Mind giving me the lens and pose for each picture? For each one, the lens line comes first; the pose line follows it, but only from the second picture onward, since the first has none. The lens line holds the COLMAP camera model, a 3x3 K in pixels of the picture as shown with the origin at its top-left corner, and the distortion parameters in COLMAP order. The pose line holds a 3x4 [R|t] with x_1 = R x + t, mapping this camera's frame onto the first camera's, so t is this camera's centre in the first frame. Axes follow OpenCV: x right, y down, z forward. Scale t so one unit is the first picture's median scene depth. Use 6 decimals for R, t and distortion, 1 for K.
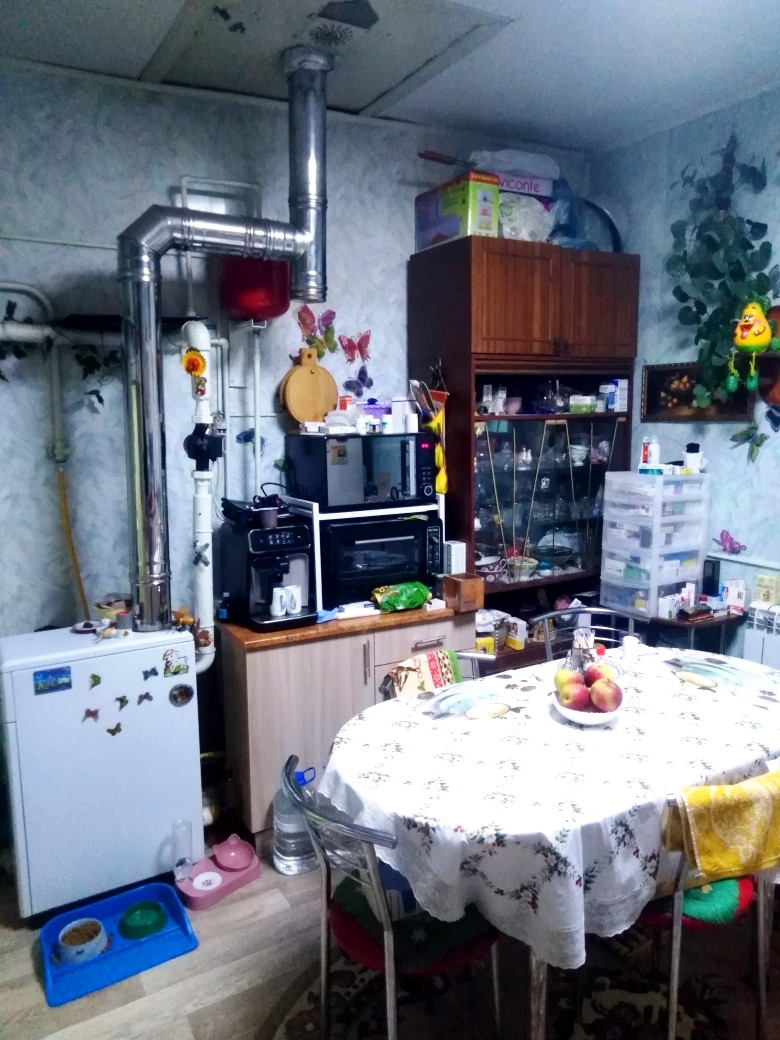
lens RADIAL K [[773.9, 0, 388.0], [0, 773.9, 514.9], [0, 0, 1]] dist [0.045556, -0.002587]
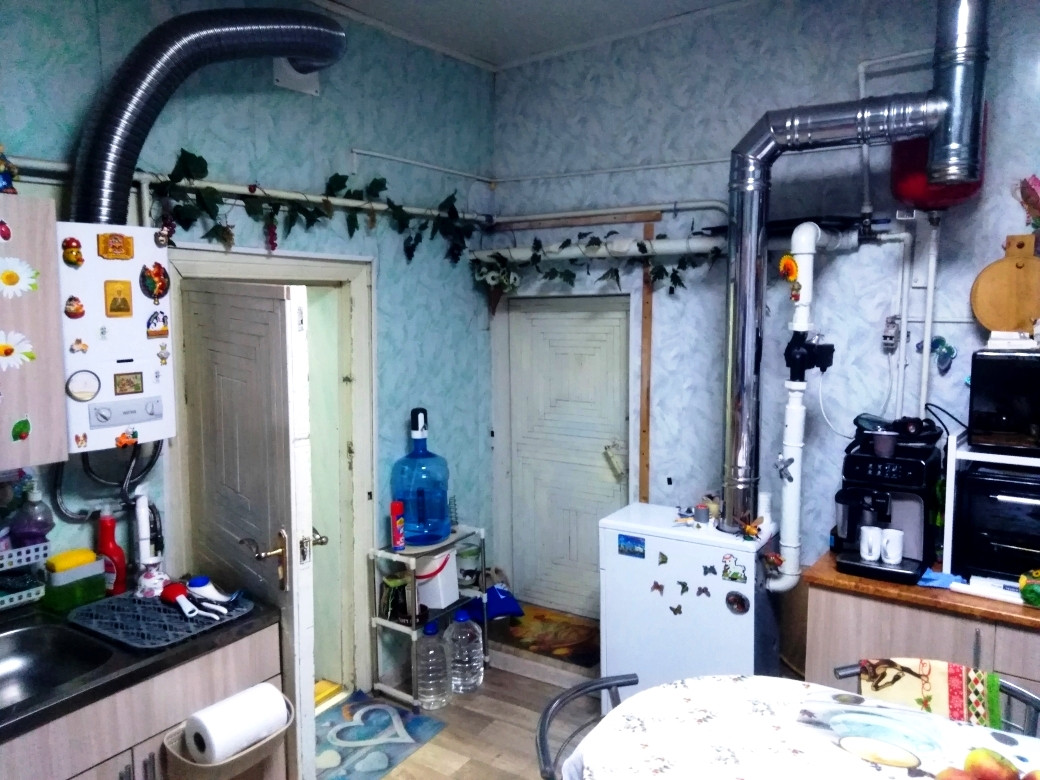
lens RADIAL K [[785.1, 0, 520.0], [0, 785.1, 390.0], [0, 0, 1]] dist [0.030059, -0.006118]
pose [[0.439945, 0.108839, -0.891405, 0.484957], [-0.120155, 0.990837, 0.061678, -0.067185], [0.889950, 0.079972, 0.448992, 0.284534]]
